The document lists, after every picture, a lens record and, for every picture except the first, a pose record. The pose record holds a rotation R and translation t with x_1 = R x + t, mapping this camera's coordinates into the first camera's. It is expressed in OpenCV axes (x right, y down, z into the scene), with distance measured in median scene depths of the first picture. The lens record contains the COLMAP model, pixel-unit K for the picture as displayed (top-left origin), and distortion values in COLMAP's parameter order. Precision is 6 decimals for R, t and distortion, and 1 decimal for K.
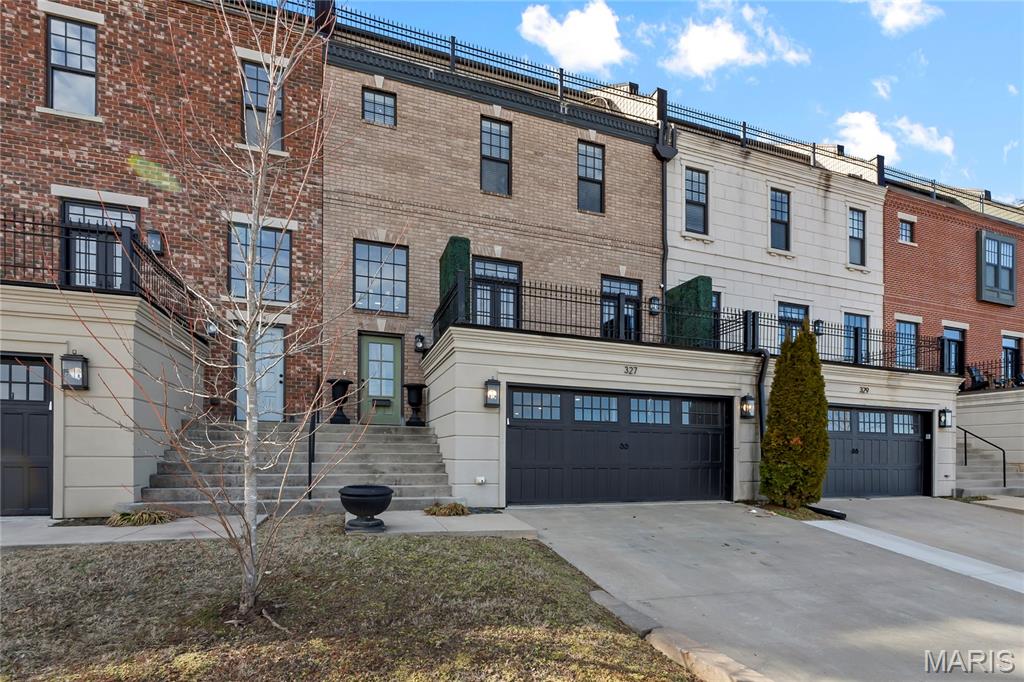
lens RADIAL K [[461.6, 0, 508.9], [0, 461.6, 455.9], [0, 0, 1]] dist [-0.002688, -0.000615]
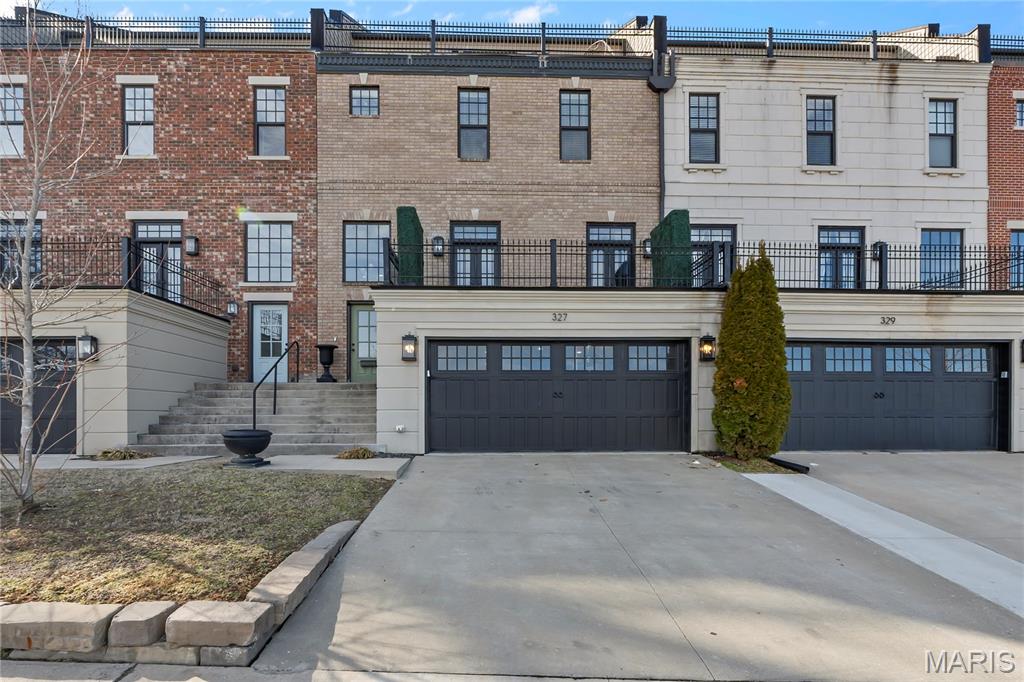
lens RADIAL K [[451.4, 0, 511.4], [0, 451.4, 420.6], [0, 0, 1]] dist [-0.003209, -0.000161]
pose [[0.959680, -0.012134, -0.280832, 0.387772], [0.012954, 0.999916, 0.001064, 0.028948], [0.280796, -0.004659, 0.959756, 0.044479]]
